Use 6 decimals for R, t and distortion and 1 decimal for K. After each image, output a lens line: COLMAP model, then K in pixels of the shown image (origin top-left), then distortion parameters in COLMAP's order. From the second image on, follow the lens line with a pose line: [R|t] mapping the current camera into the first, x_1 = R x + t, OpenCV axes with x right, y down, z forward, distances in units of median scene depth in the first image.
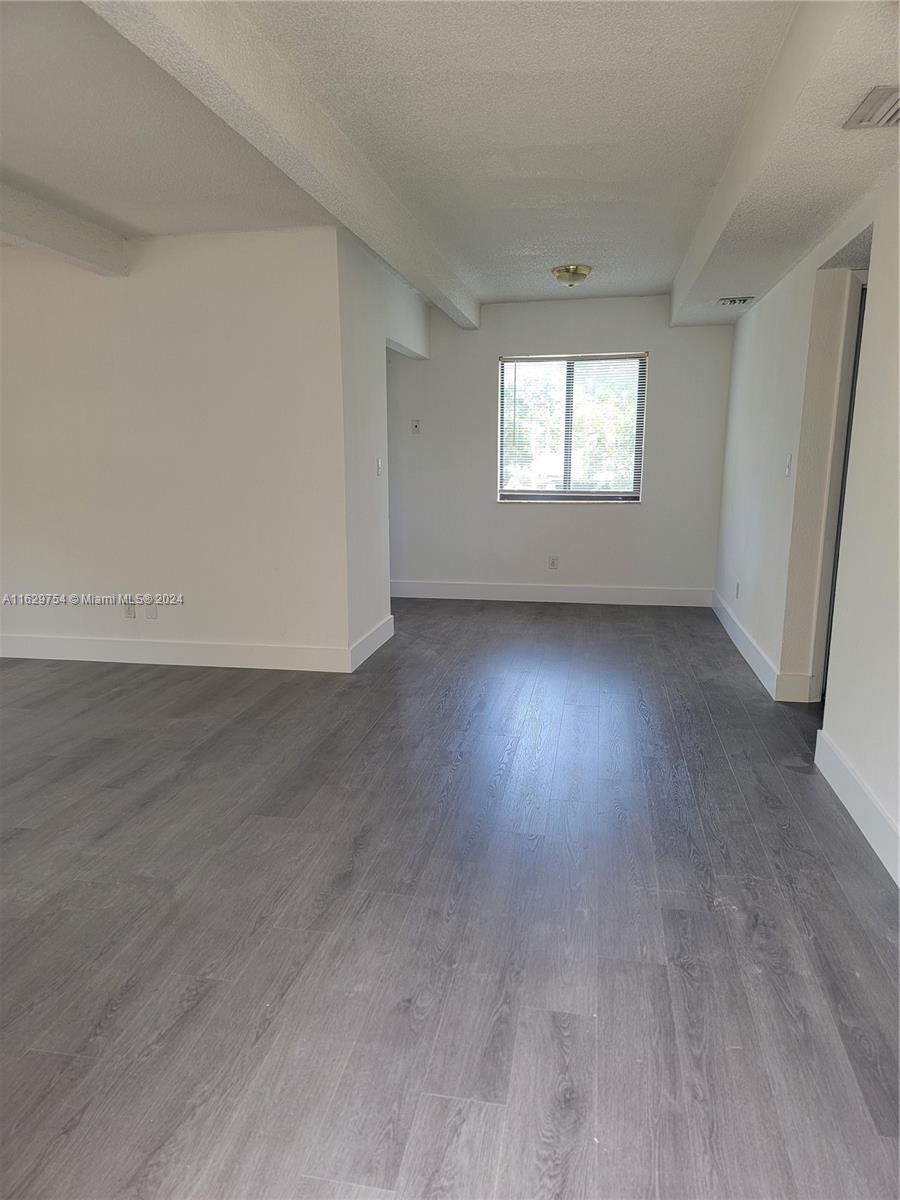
lens RADIAL K [[834.3, 0, 428.9], [0, 834.3, 597.5], [0, 0, 1]] dist [0.078575, -0.067721]
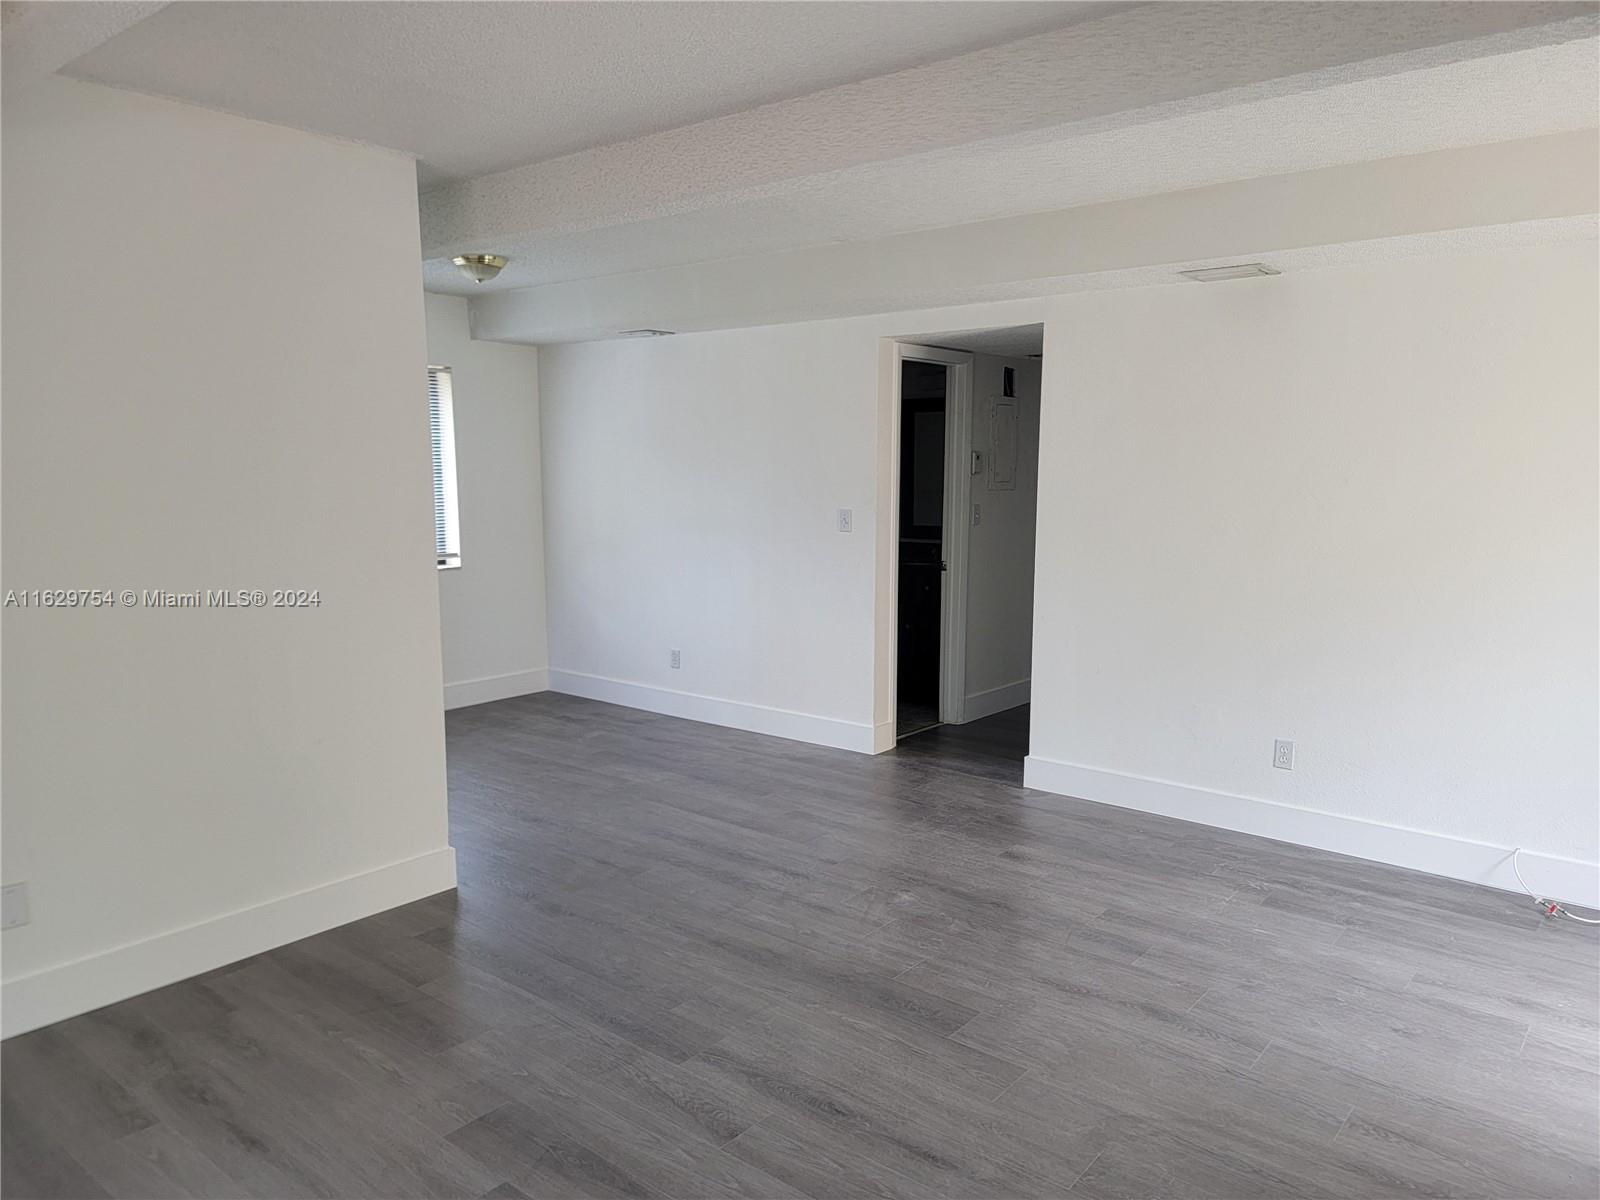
lens RADIAL K [[1112.5, 0, 820.8], [0, 1112.5, 602.4], [0, 0, 1]] dist [0.078575, -0.067721]
pose [[0.453694, -0.106010, 0.884830, -0.964987], [0.156014, 0.987014, 0.038257, -0.146006], [-0.877395, 0.120689, 0.464341, 0.543178]]
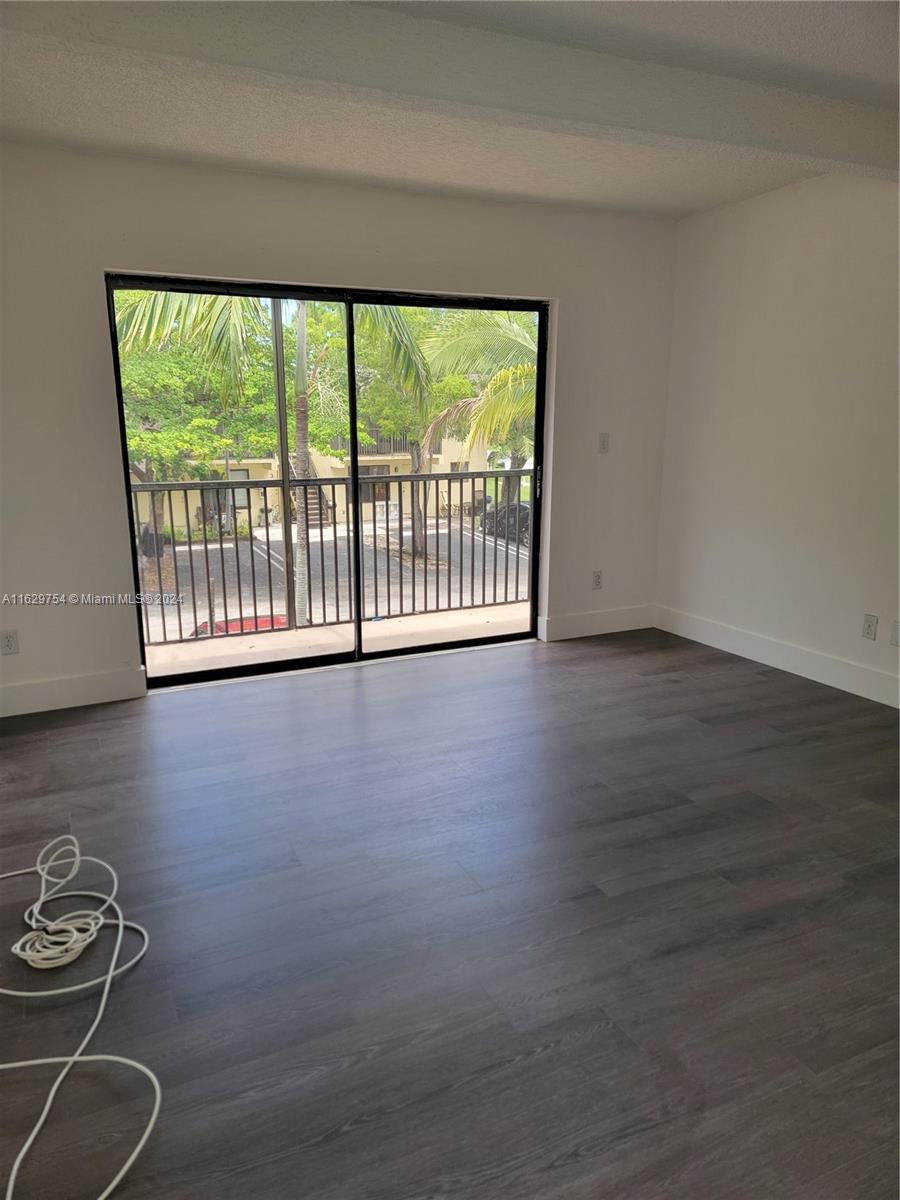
lens RADIAL K [[834.3, 0, 428.9], [0, 834.3, 597.5], [0, 0, 1]] dist [0.078575, -0.067721]
pose [[0.595648, 0.175924, -0.783744, 0.009855], [-0.144758, 0.983256, 0.110690, -0.061797], [0.790094, 0.047521, 0.611141, 0.318239]]
